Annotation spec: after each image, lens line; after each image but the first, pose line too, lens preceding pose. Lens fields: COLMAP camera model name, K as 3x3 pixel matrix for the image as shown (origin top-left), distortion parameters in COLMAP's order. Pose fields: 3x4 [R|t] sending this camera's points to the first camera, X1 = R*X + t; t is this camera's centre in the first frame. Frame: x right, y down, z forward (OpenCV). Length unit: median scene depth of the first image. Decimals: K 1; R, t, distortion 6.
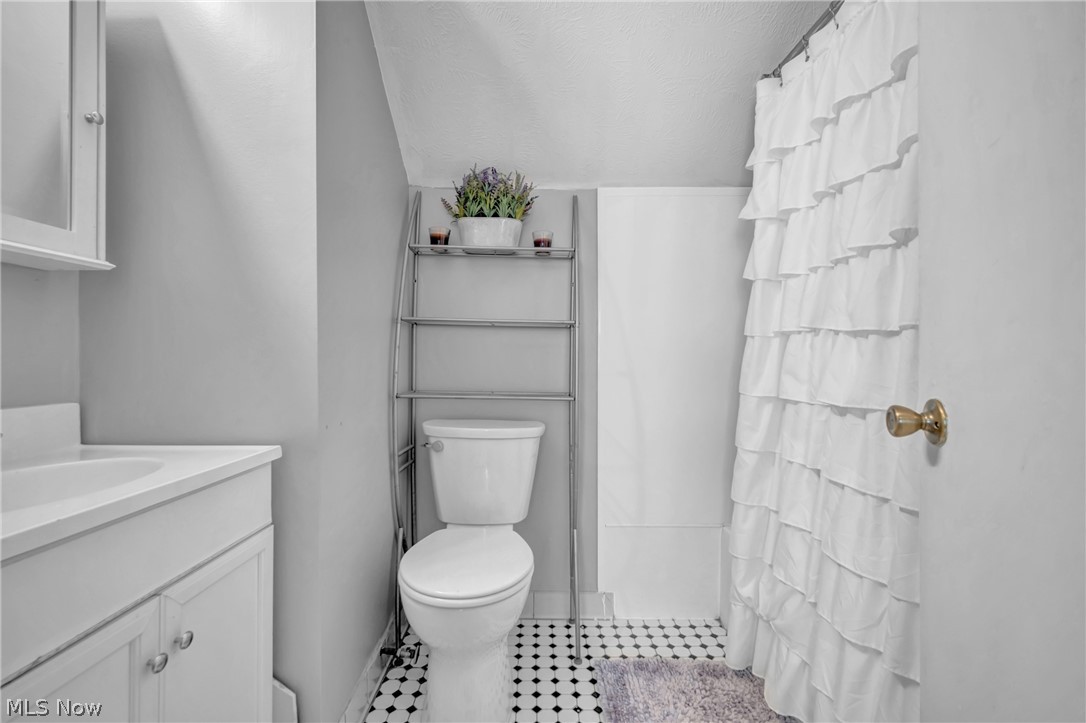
lens RADIAL K [[465.9, 0, 545.2], [0, 465.9, 360.6], [0, 0, 1]] dist [-0.004653, -0.000329]
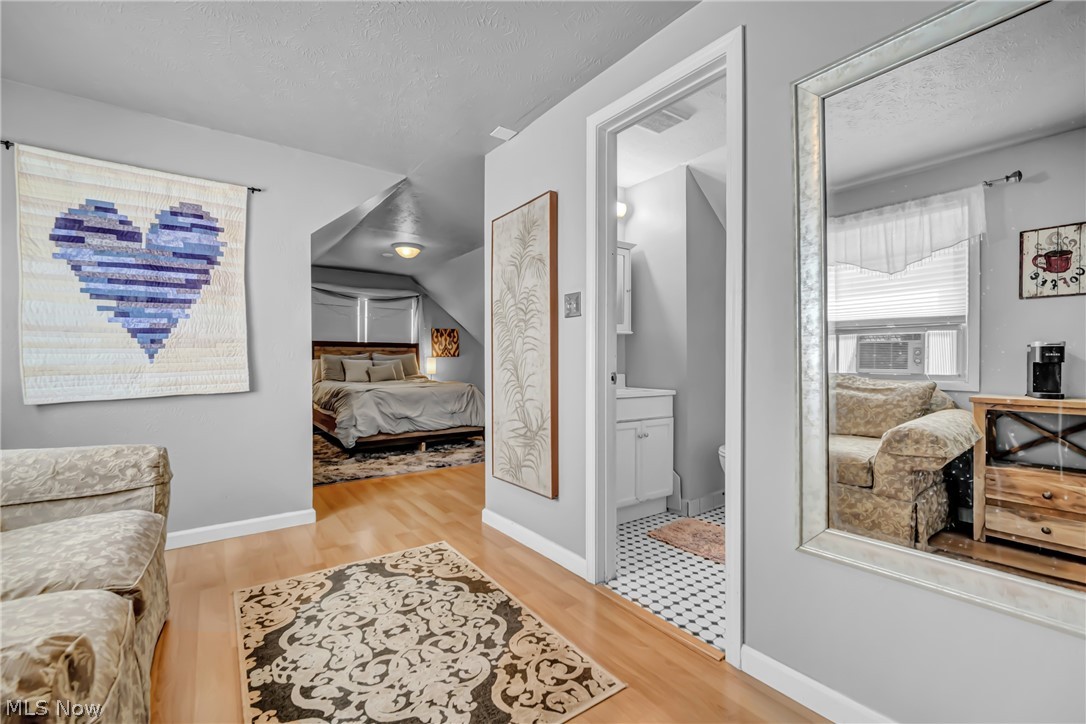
lens RADIAL K [[465.9, 0, 543.4], [0, 465.9, 363.2], [0, 0, 1]] dist [-0.004653, -0.000329]
pose [[0.589165, 0.000626, -0.808012, 1.338666], [-0.002850, 0.999995, -0.001303, 0.019698], [0.808008, 0.003071, 0.589164, -1.430442]]
